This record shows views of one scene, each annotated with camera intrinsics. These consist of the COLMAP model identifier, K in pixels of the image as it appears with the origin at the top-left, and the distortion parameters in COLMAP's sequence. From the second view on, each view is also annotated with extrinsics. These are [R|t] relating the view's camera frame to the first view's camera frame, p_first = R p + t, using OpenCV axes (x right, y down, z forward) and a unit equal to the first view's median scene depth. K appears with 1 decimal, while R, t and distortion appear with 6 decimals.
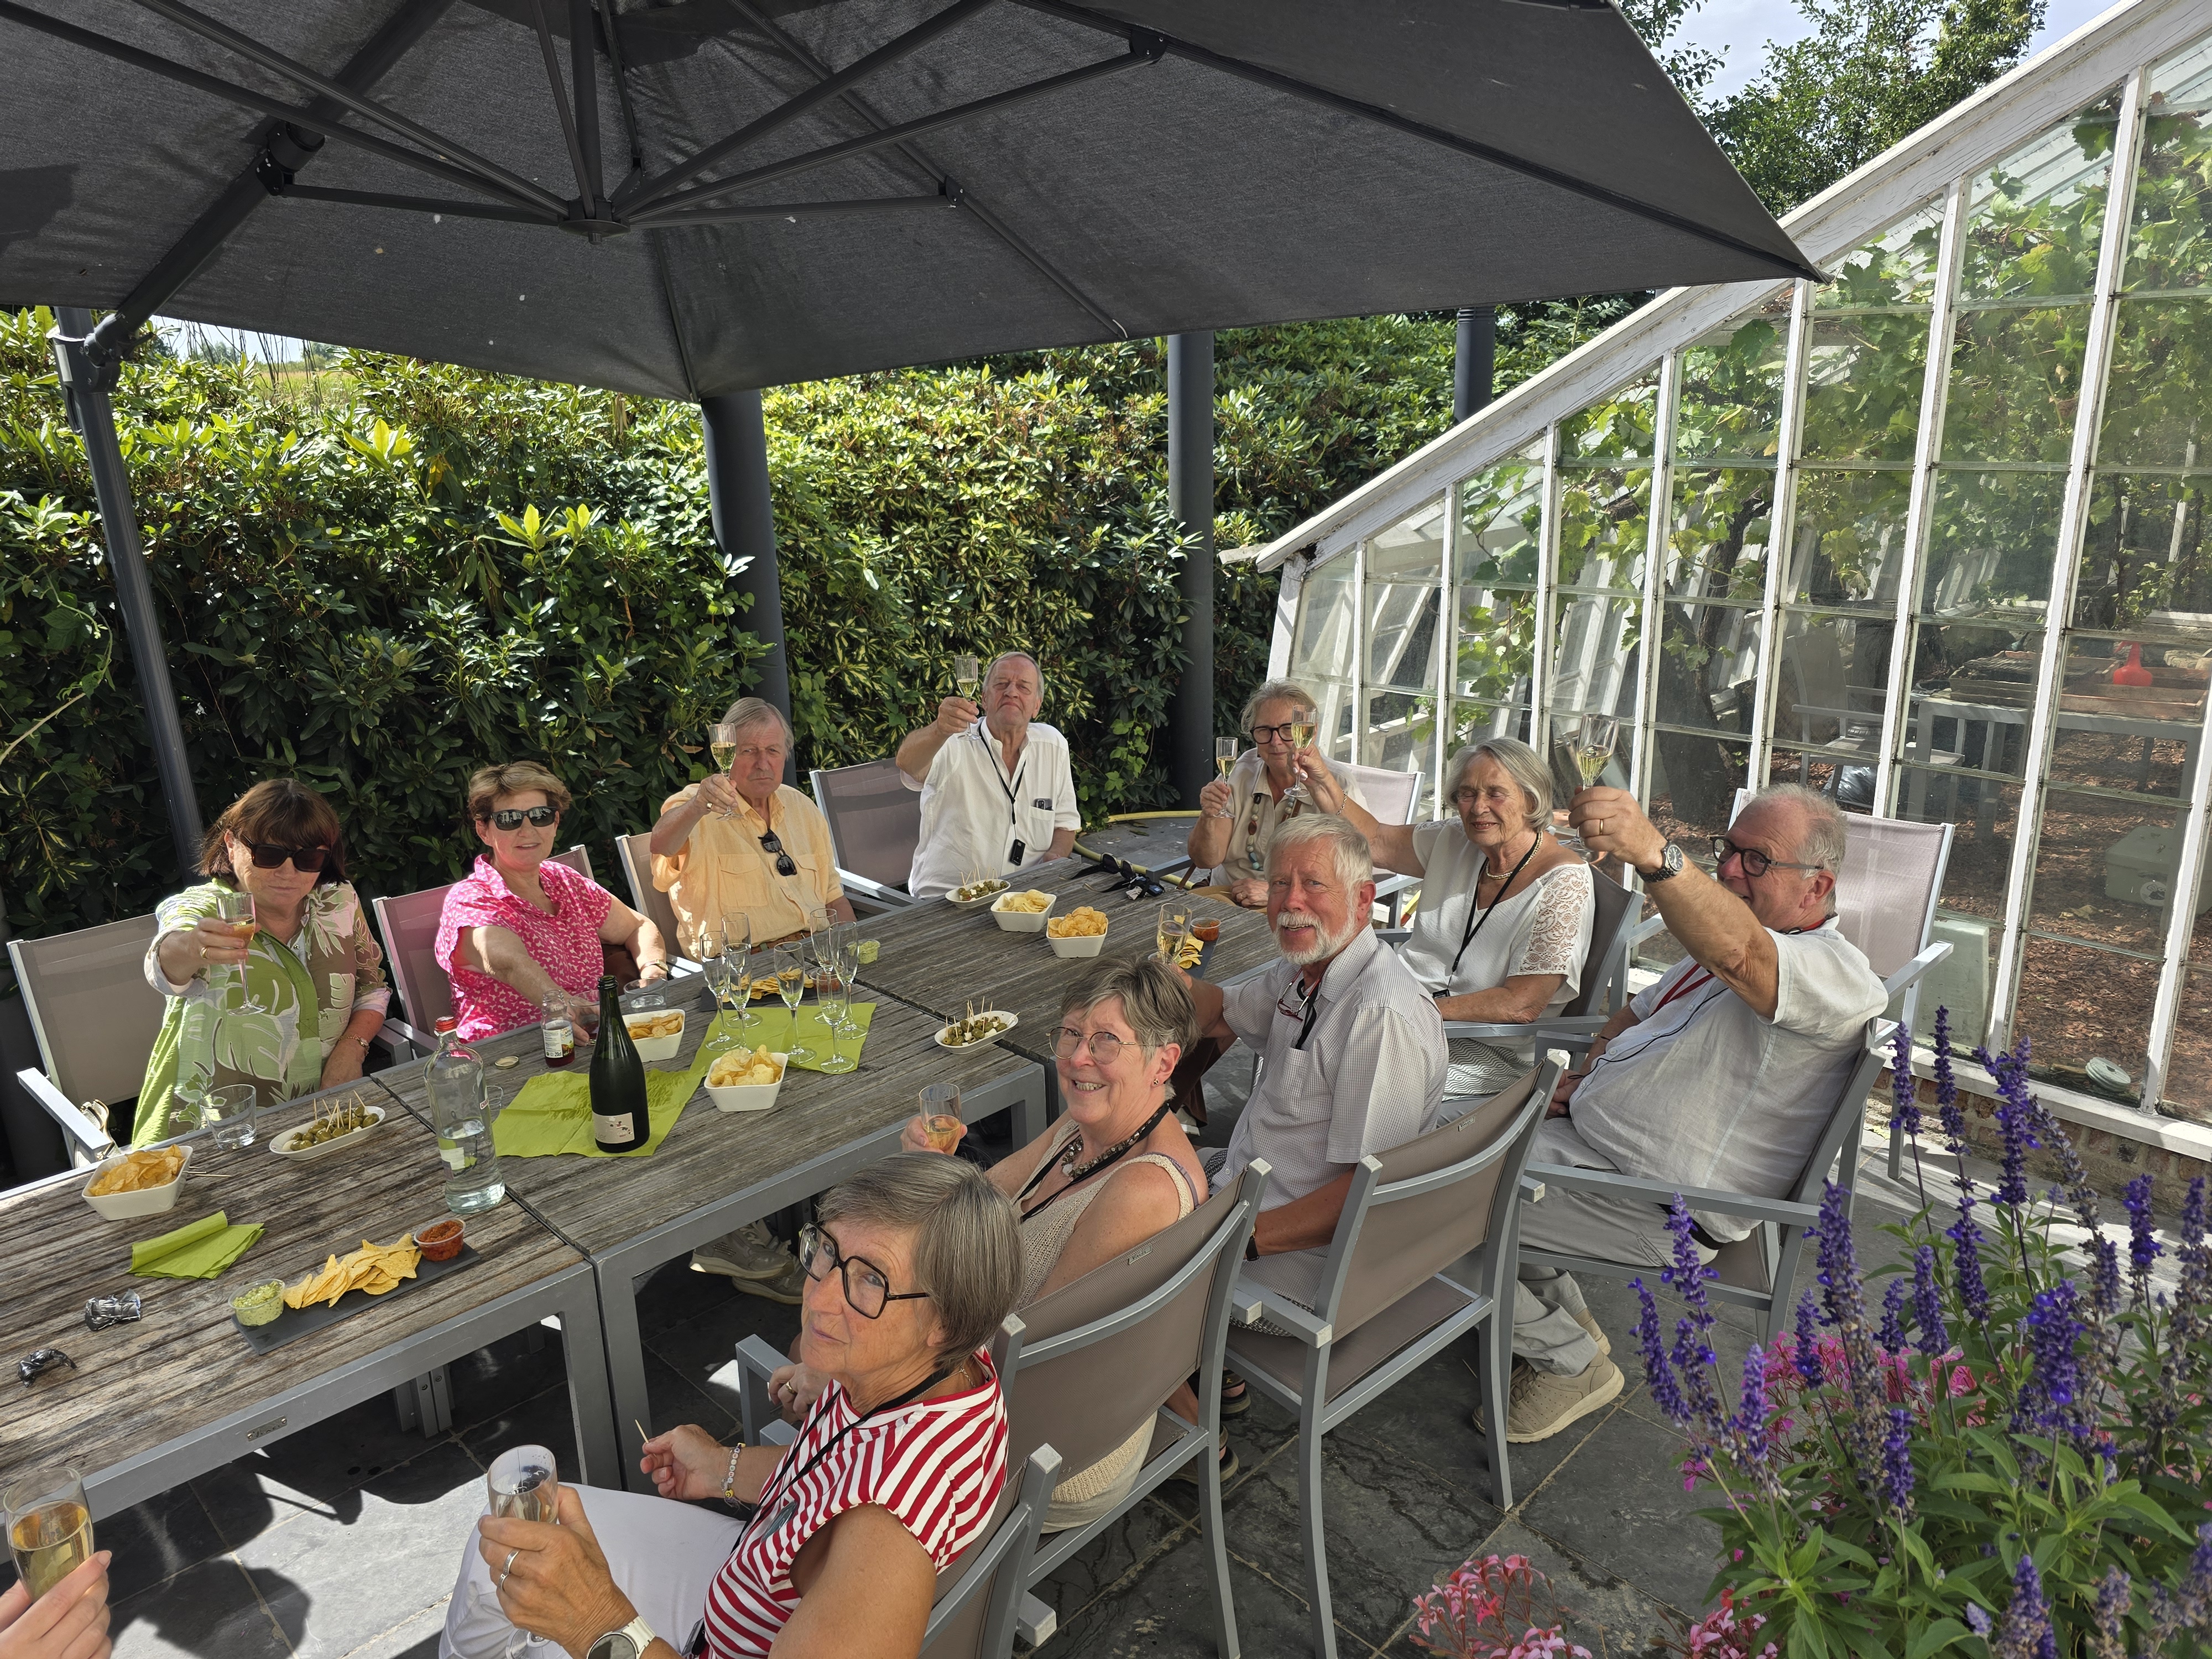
lens RADIAL K [[1497.6, 0, 1104.6], [0, 1497.6, 803.3], [0, 0, 1]] dist [0.050312, -0.054267]
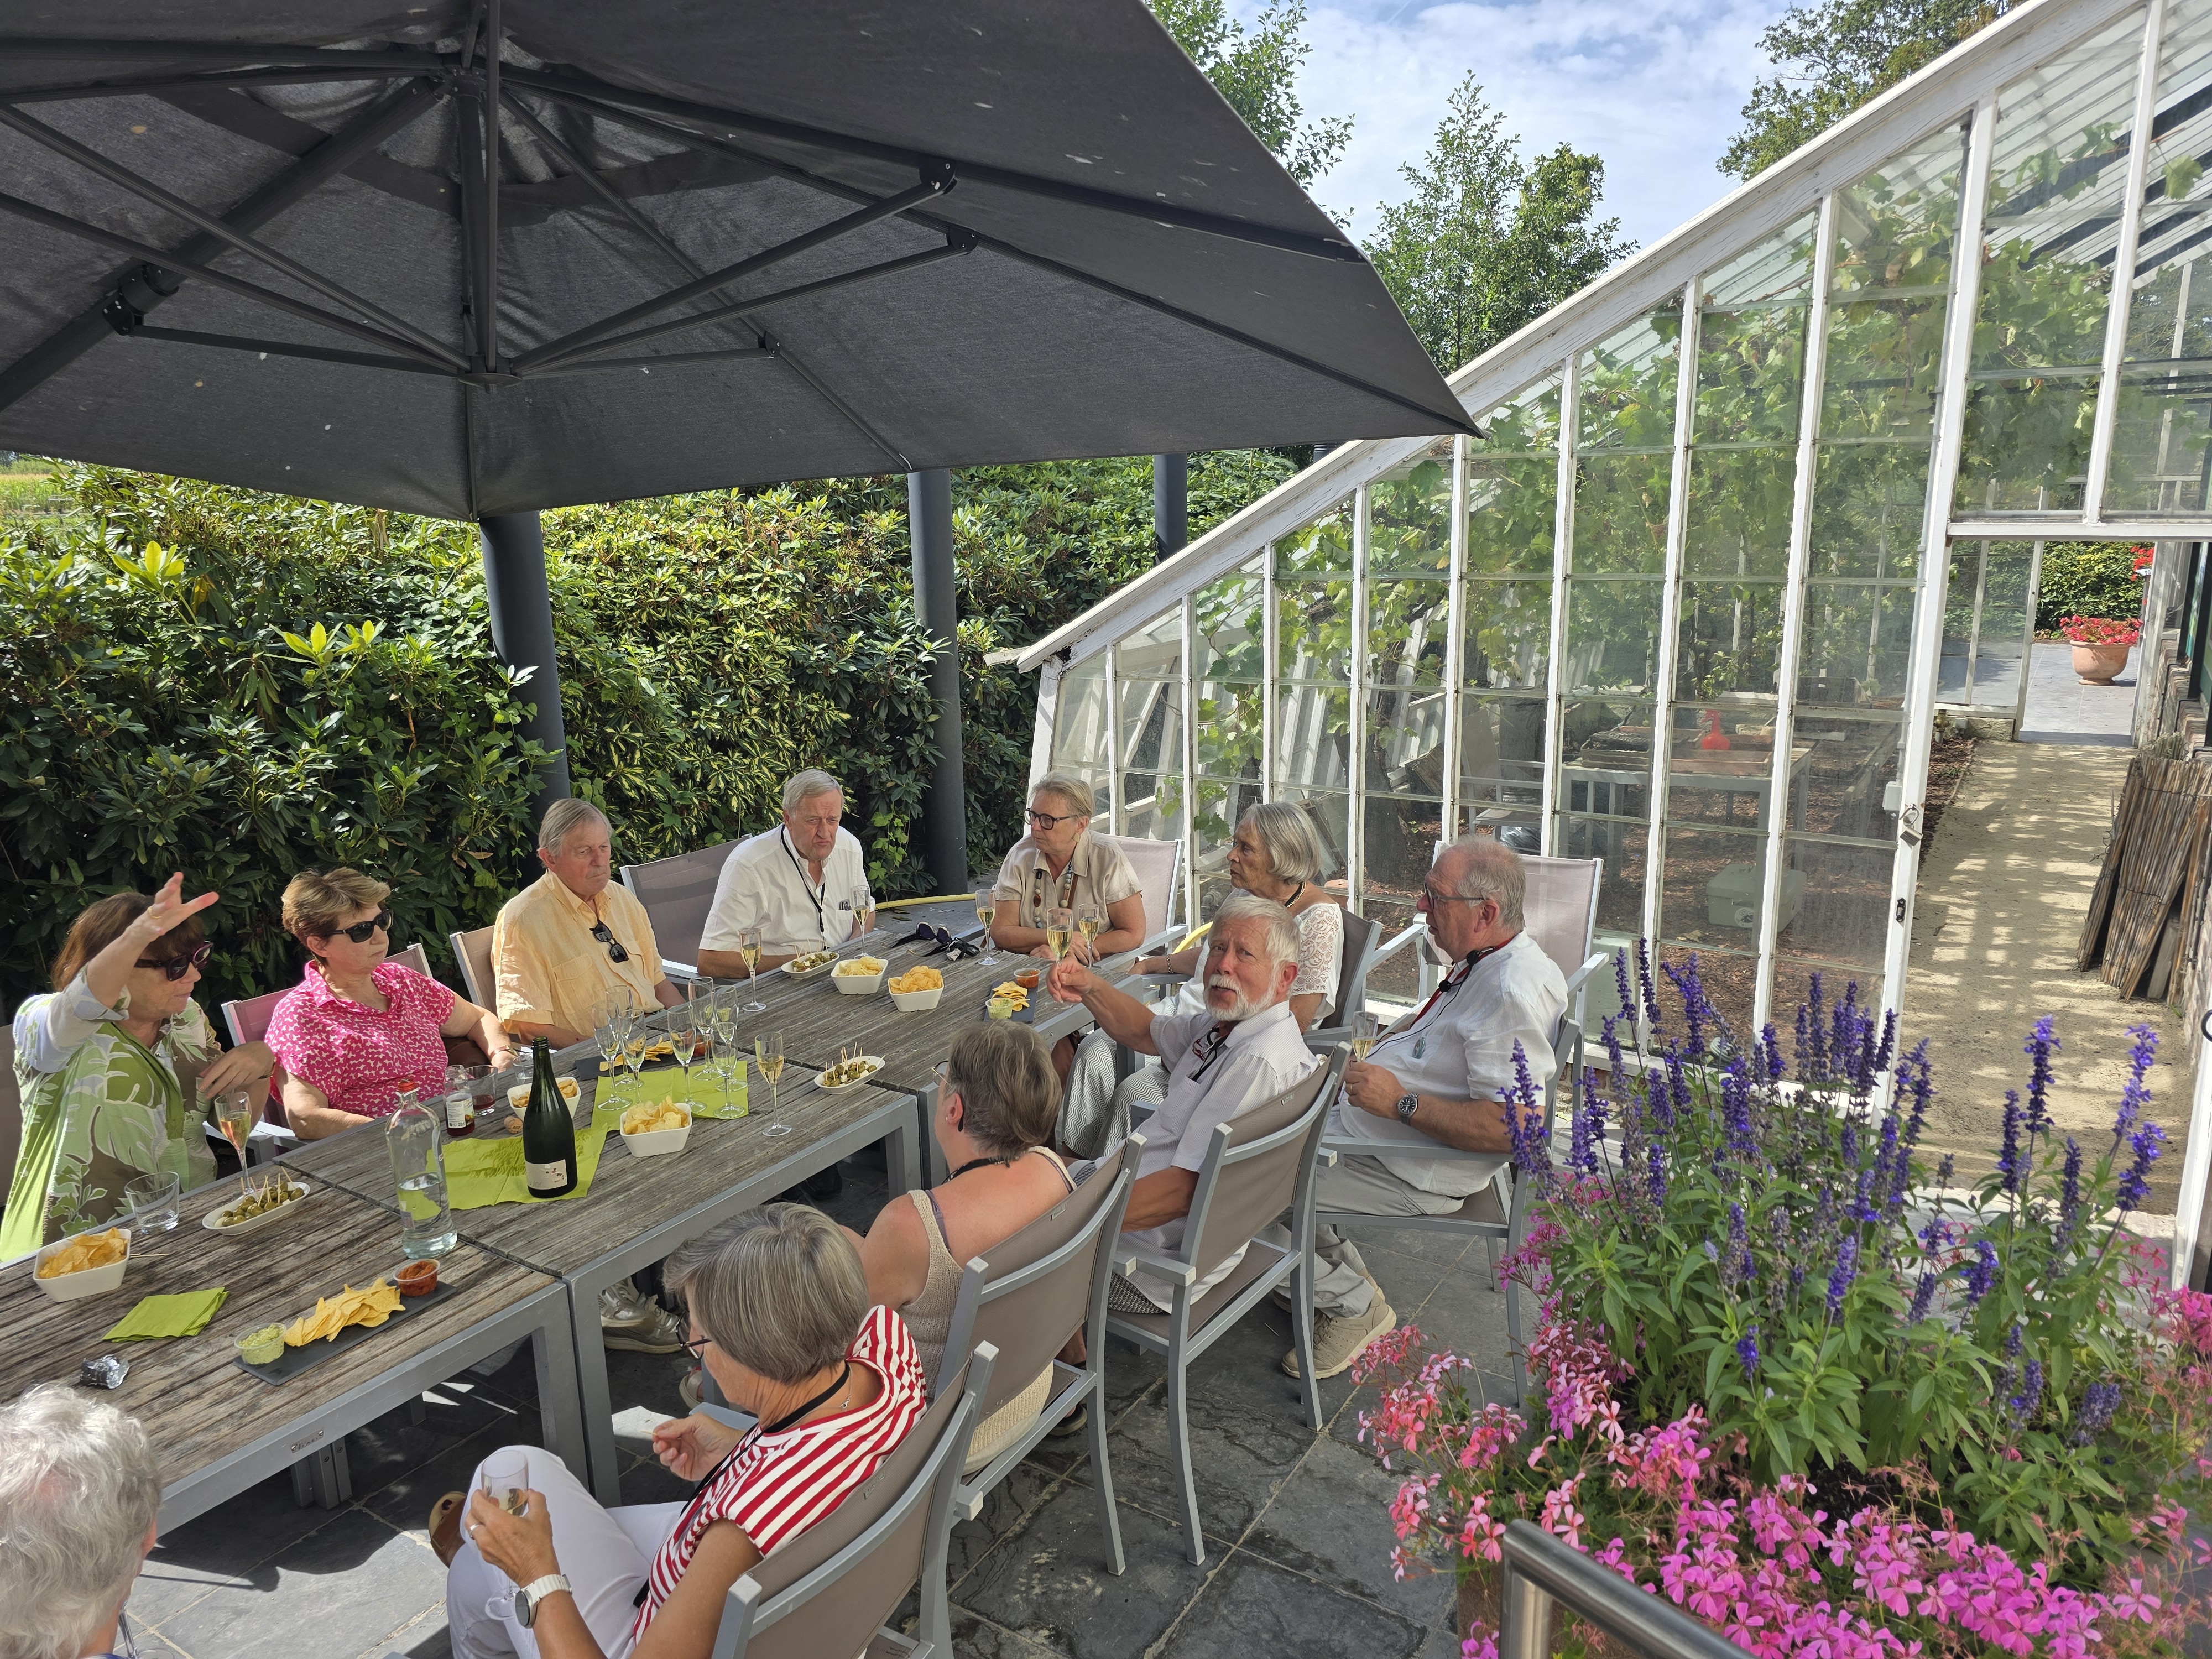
lens RADIAL K [[1498.4, 0, 1107.7], [0, 1498.4, 824.6], [0, 0, 1]] dist [0.042670, -0.043386]
pose [[0.976098, -0.042921, 0.213049, -0.087476], [0.054446, 0.997337, -0.048526, 0.019752], [-0.210399, 0.058966, 0.975836, -0.112719]]
